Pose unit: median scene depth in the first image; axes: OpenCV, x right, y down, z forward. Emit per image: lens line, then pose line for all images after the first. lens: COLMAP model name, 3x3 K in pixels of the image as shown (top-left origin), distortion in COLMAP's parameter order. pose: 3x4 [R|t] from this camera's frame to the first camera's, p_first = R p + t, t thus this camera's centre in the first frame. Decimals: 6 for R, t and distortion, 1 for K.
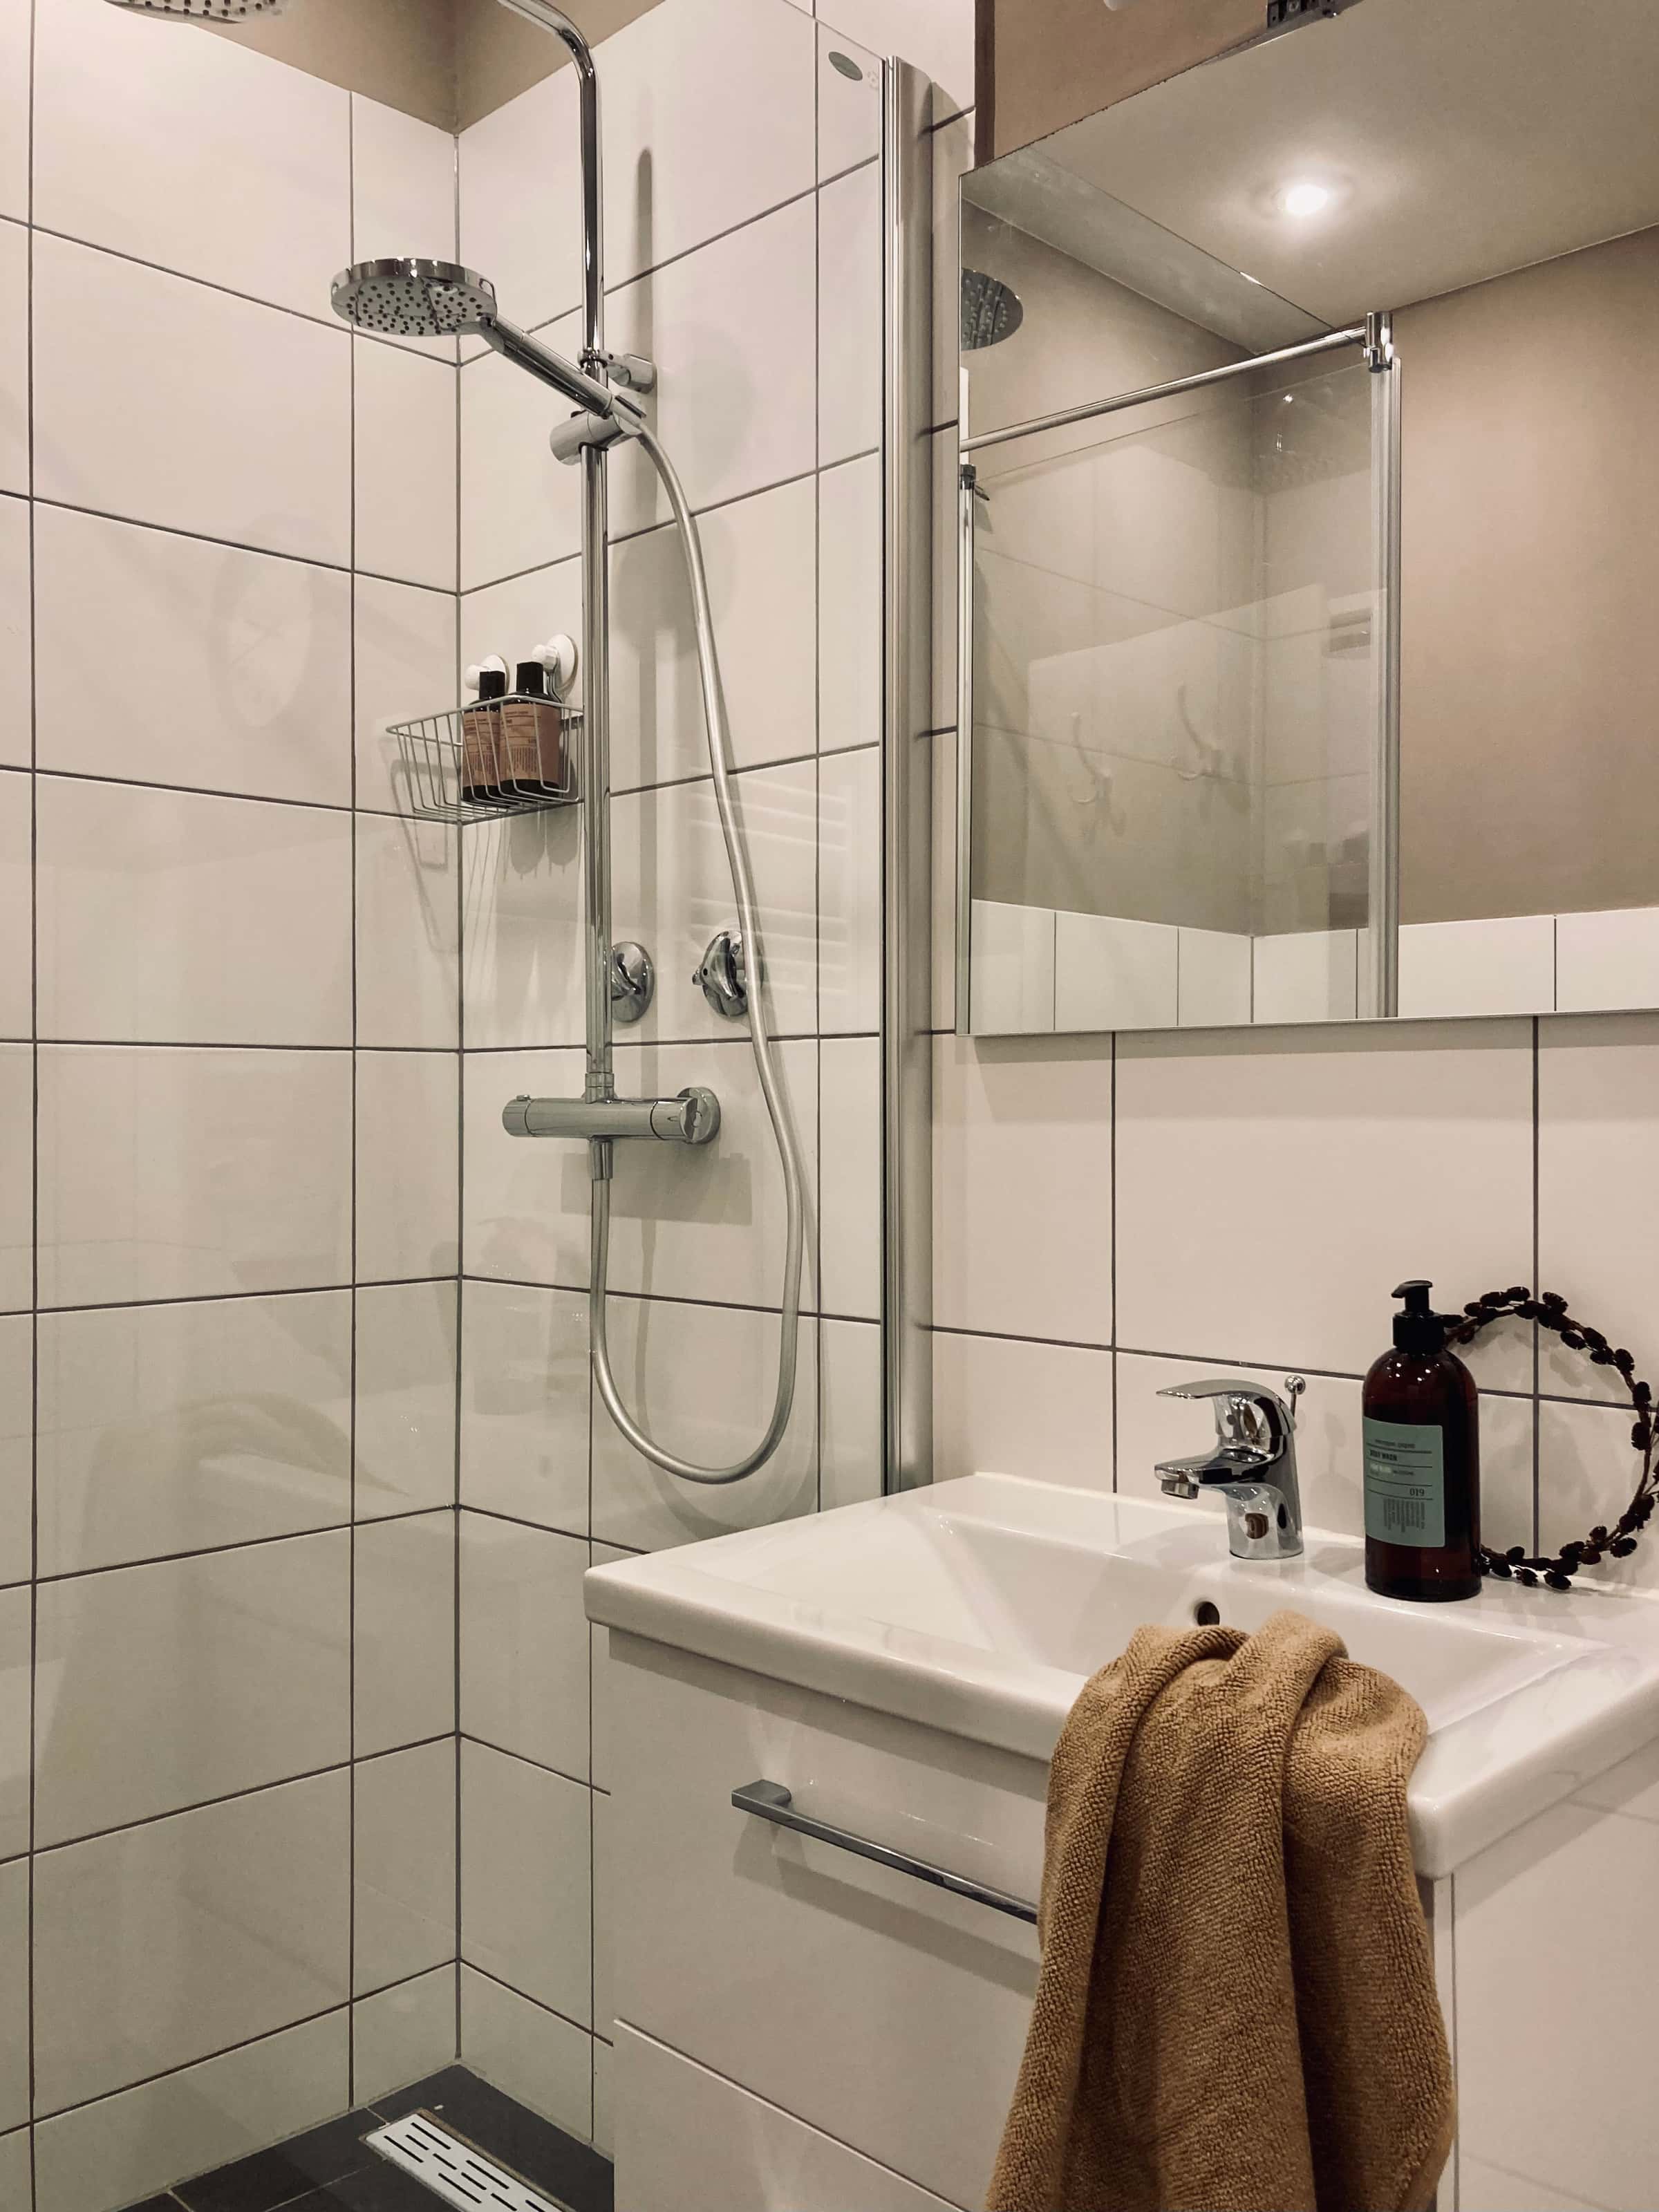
lens RADIAL K [[1832.3, 0, 797.0], [0, 1832.3, 1099.1], [0, 0, 1]] dist [0.107945, -0.189057]
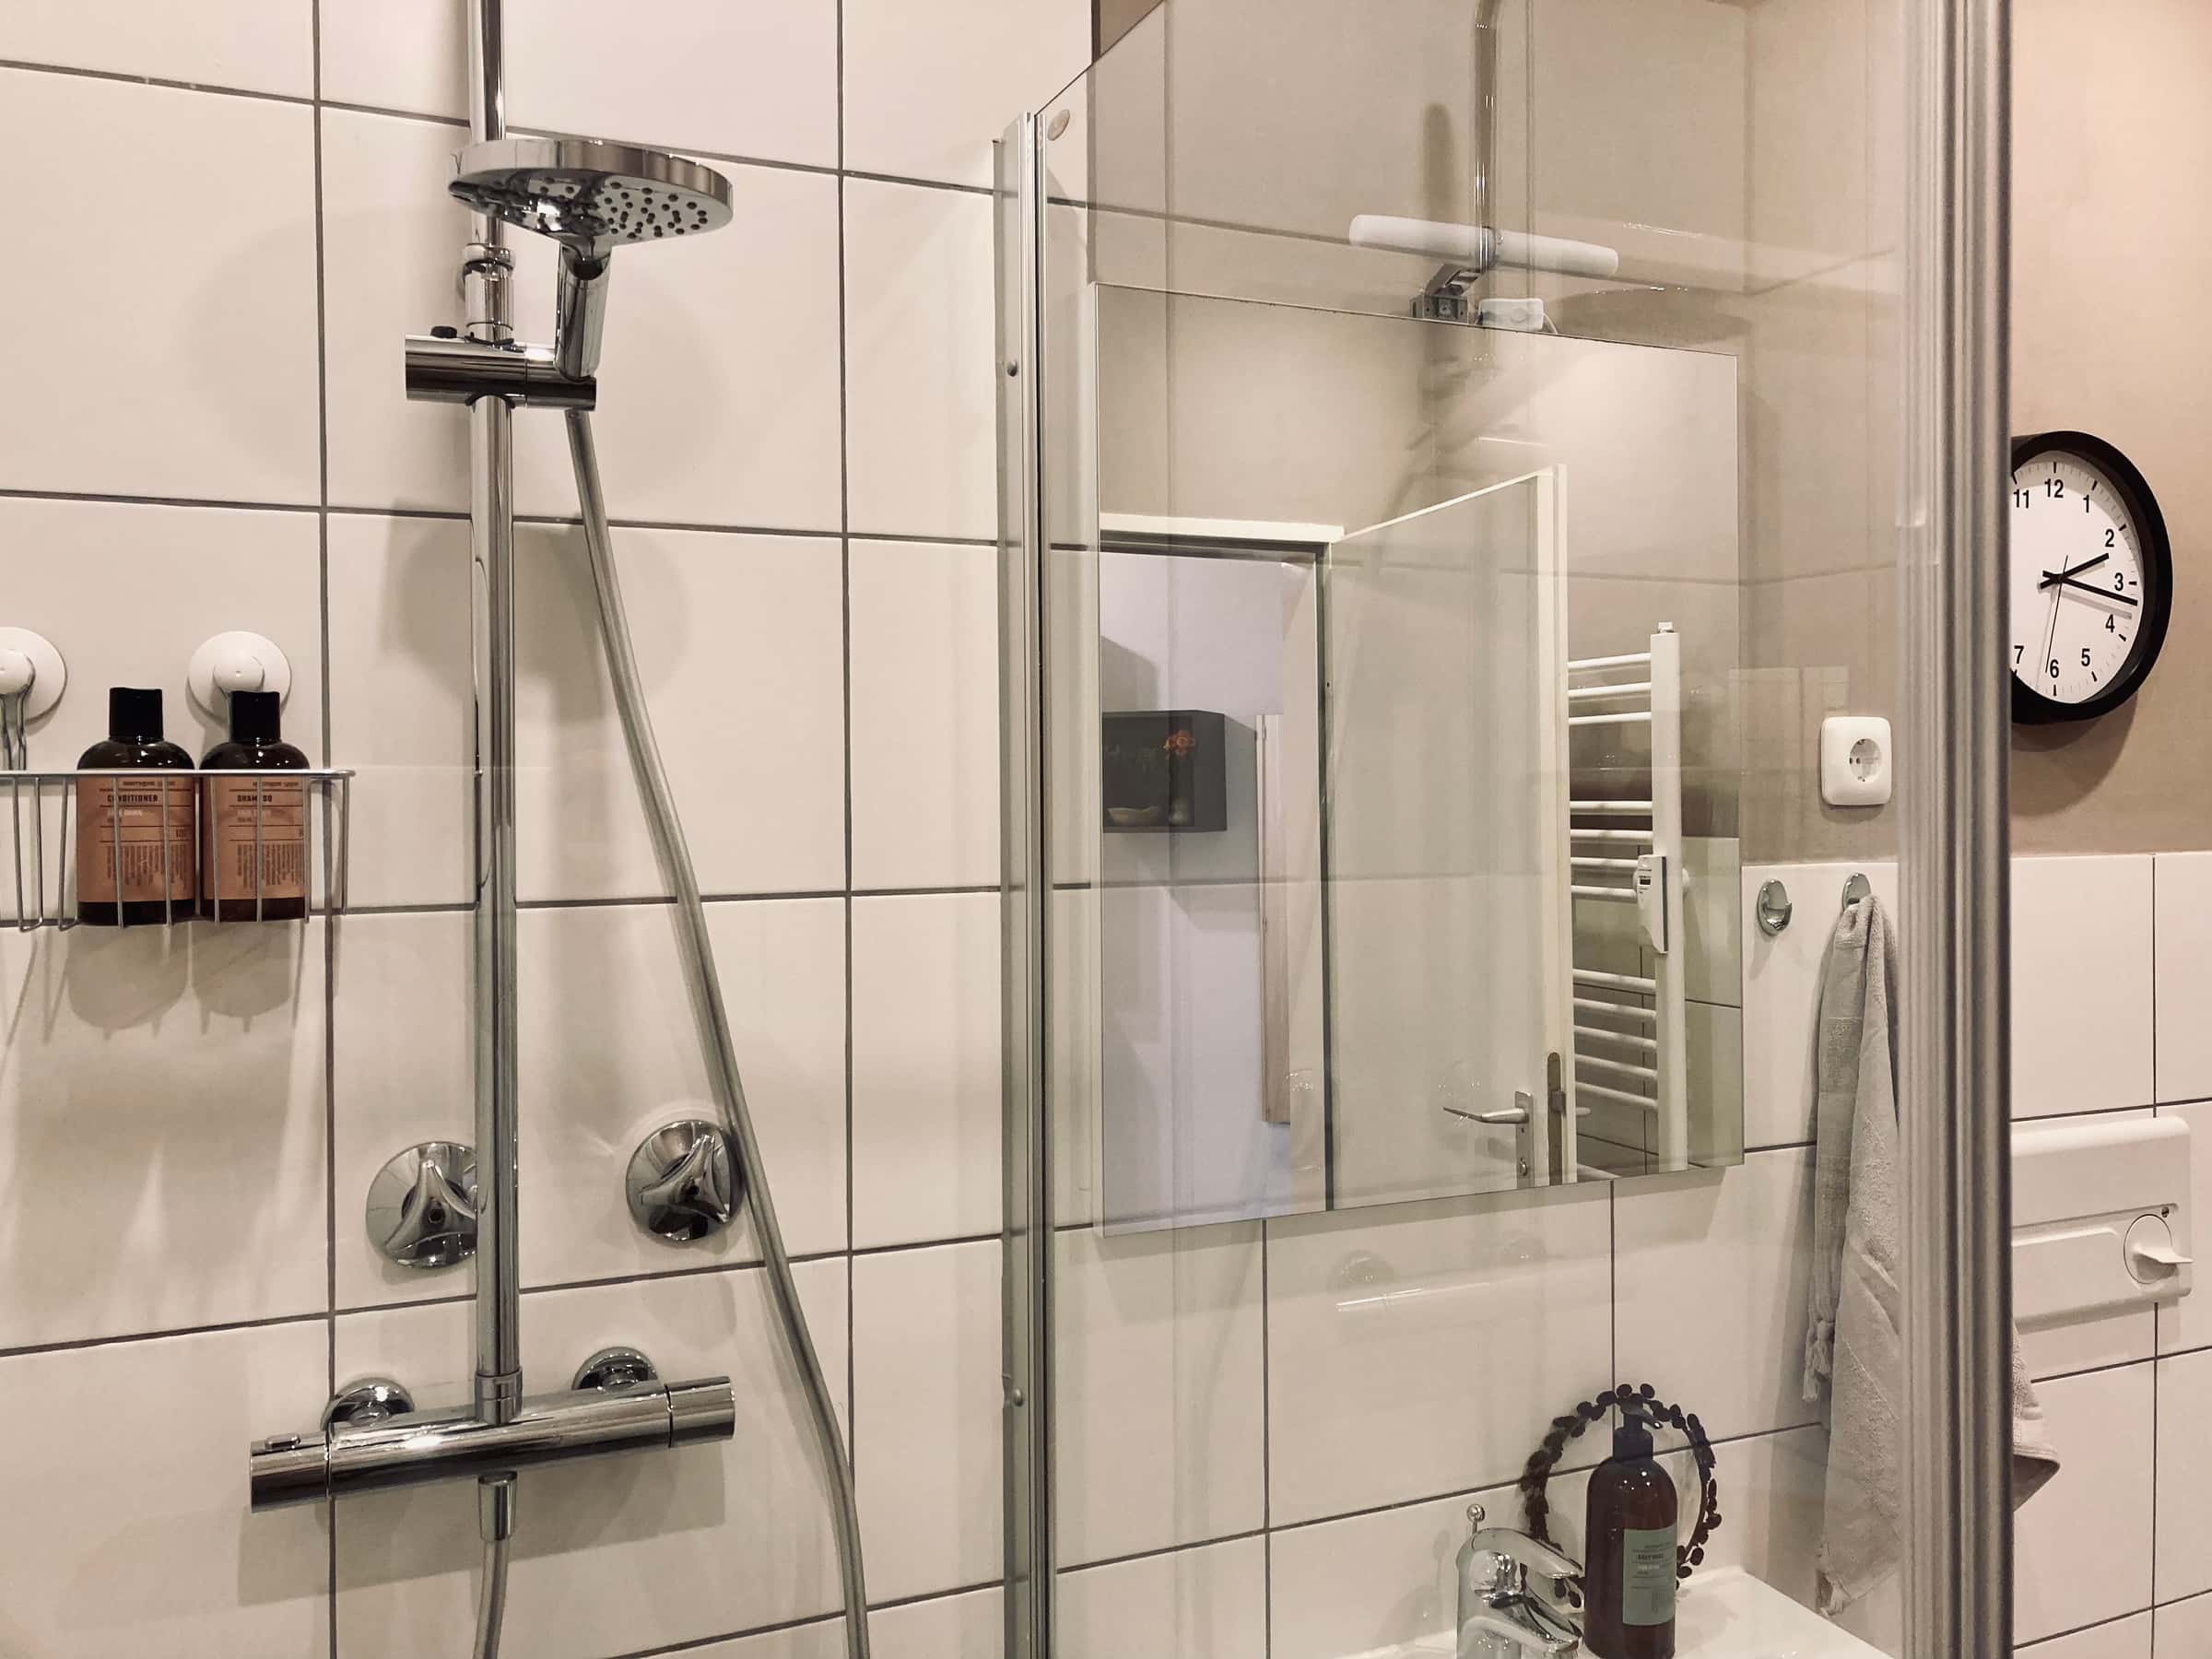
lens RADIAL K [[1776.6, 0, 1034.1], [0, 1776.6, 738.4], [0, 0, 1]] dist [0.014810, 0.002229]
pose [[0.374541, -0.002545, 0.927207, -0.721436], [0.003460, 0.999993, 0.001348, -0.277050], [-0.927204, 0.002704, 0.374547, 0.704434]]
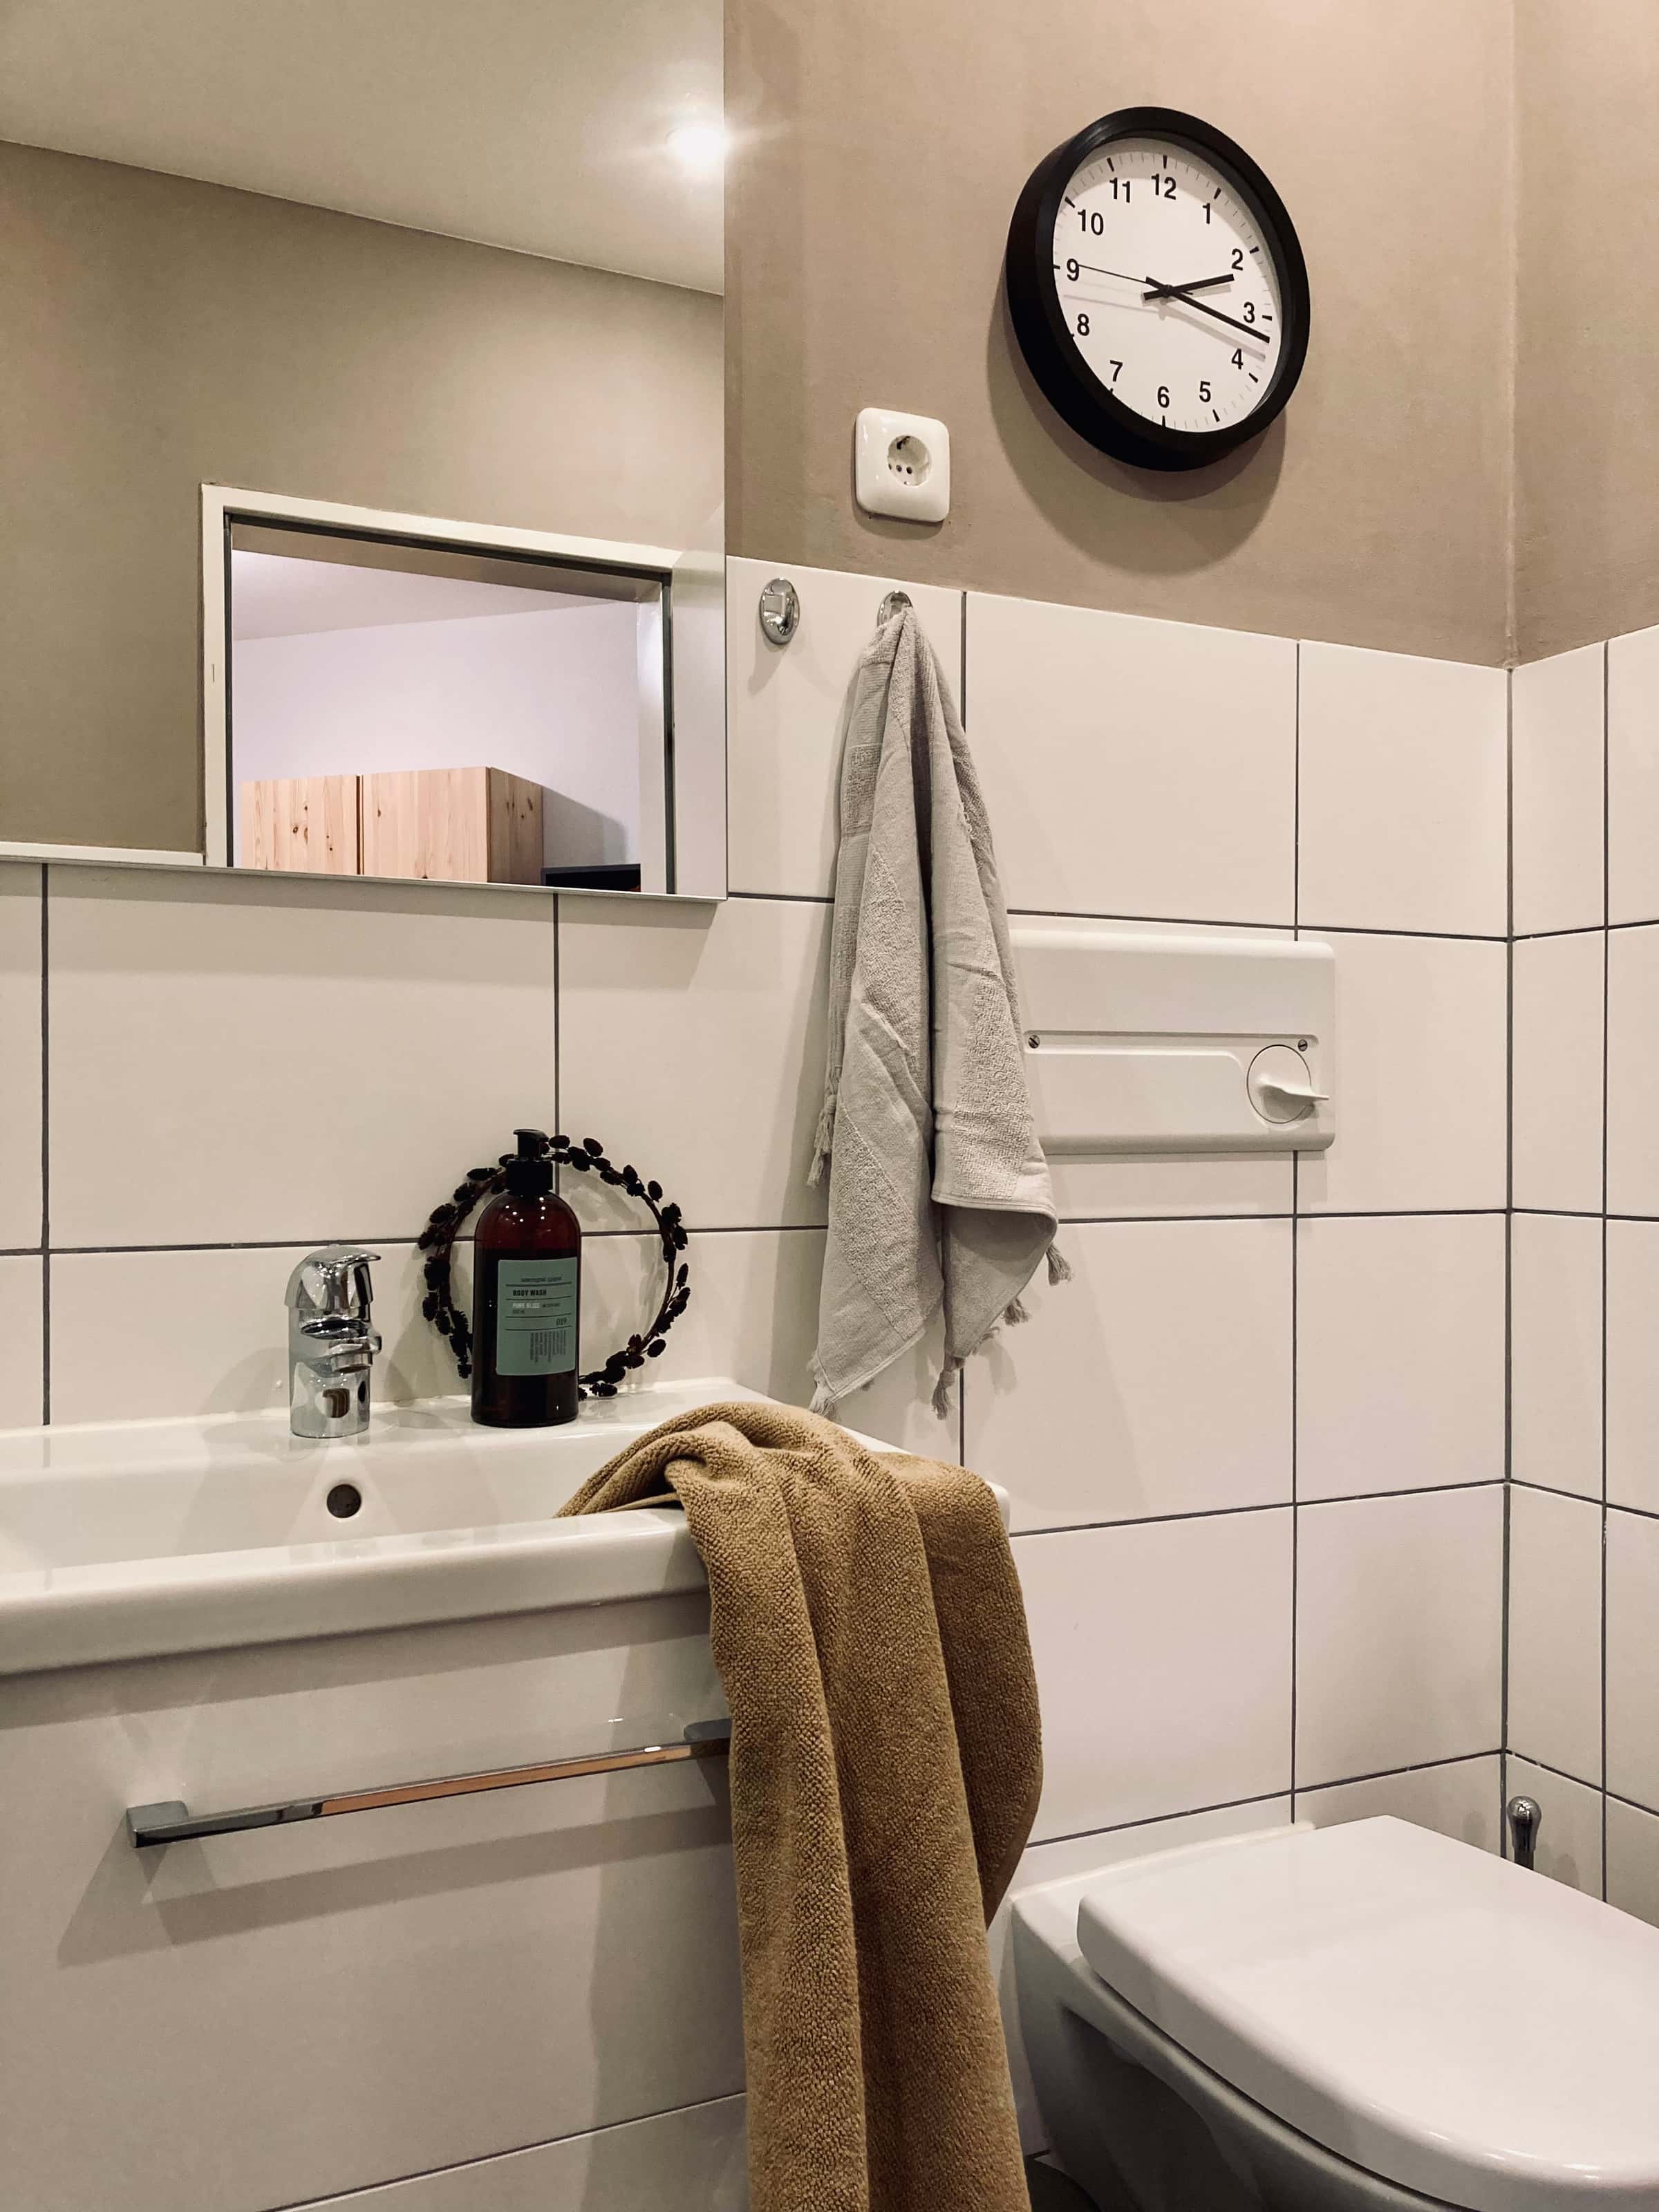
lens RADIAL K [[1834.4, 0, 833.2], [0, 1834.4, 1124.1], [0, 0, 1]] dist [0.039717, -0.006800]
pose [[0.334780, 0.007919, 0.942263, -0.453619], [-0.003608, 0.999968, -0.007122, 0.078229], [-0.942289, -0.001015, 0.334798, 0.370059]]
